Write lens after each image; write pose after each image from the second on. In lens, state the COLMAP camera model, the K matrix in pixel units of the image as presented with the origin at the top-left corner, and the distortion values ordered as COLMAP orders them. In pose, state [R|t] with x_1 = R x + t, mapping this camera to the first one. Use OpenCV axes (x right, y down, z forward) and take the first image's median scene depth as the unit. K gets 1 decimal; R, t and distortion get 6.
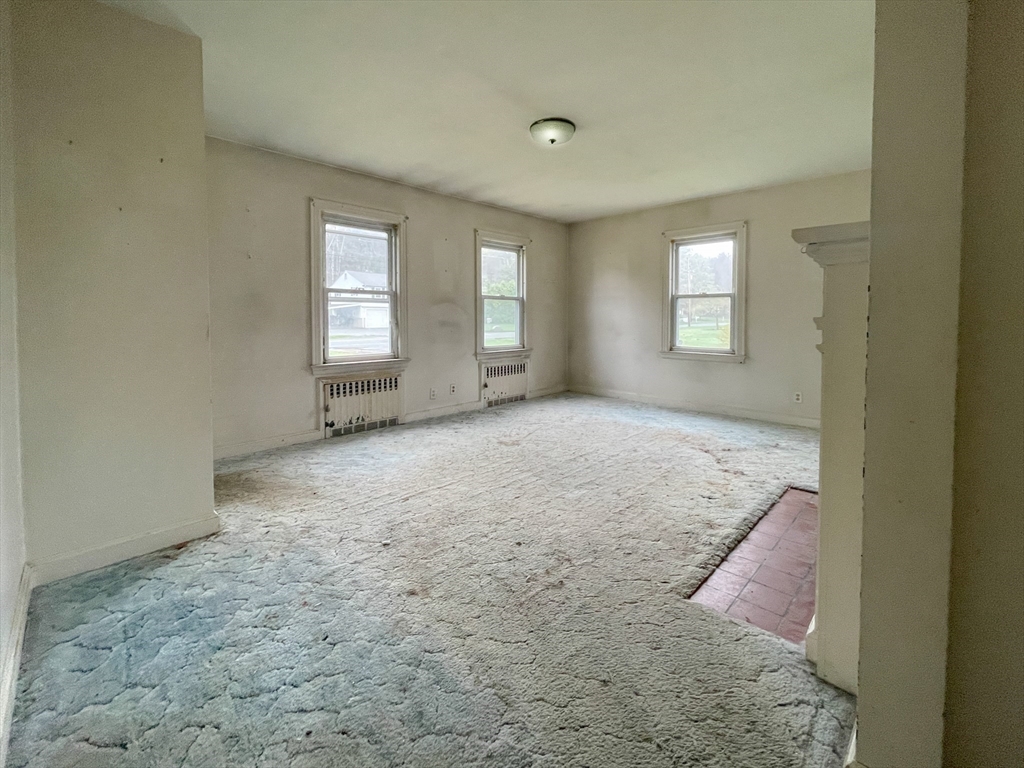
lens RADIAL K [[419.6, 0, 512.0], [0, 419.6, 384.0], [0, 0, 1]] dist [0.000696, 0.000095]
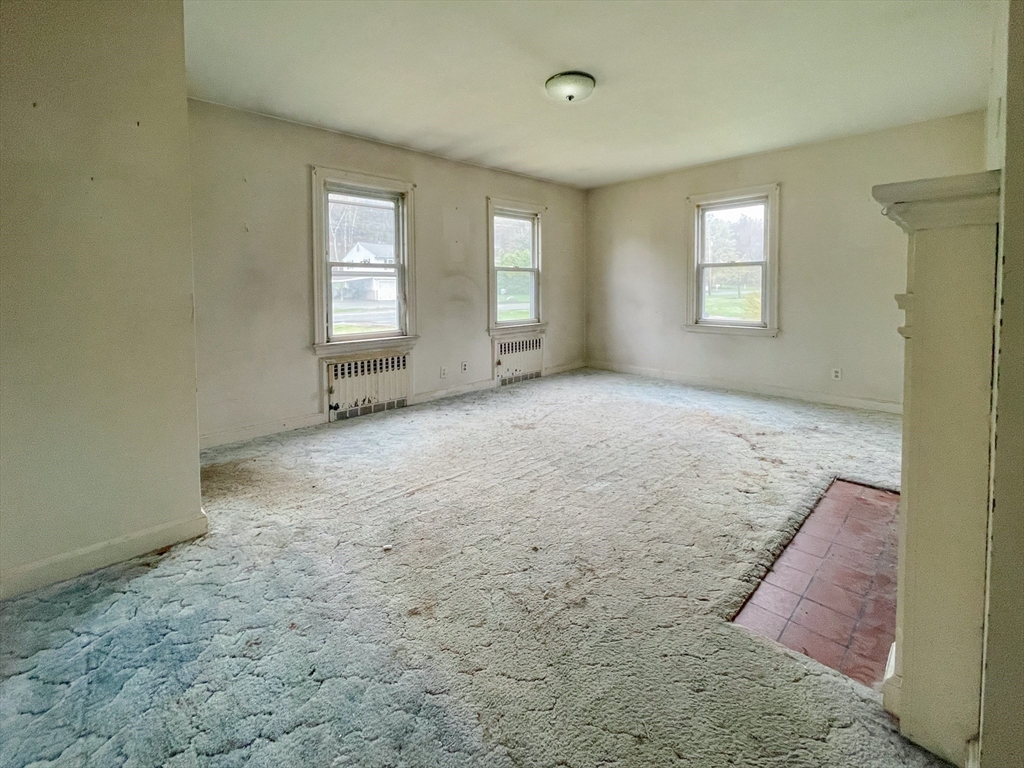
lens RADIAL K [[425.2, 0, 511.6], [0, 425.2, 365.4], [0, 0, 1]] dist [0.000772, 0.000162]
pose [[0.999352, -0.003301, -0.035830, 0.000054], [0.004123, 0.999730, 0.022880, -0.029891], [0.035745, -0.023013, 0.999096, 0.100205]]
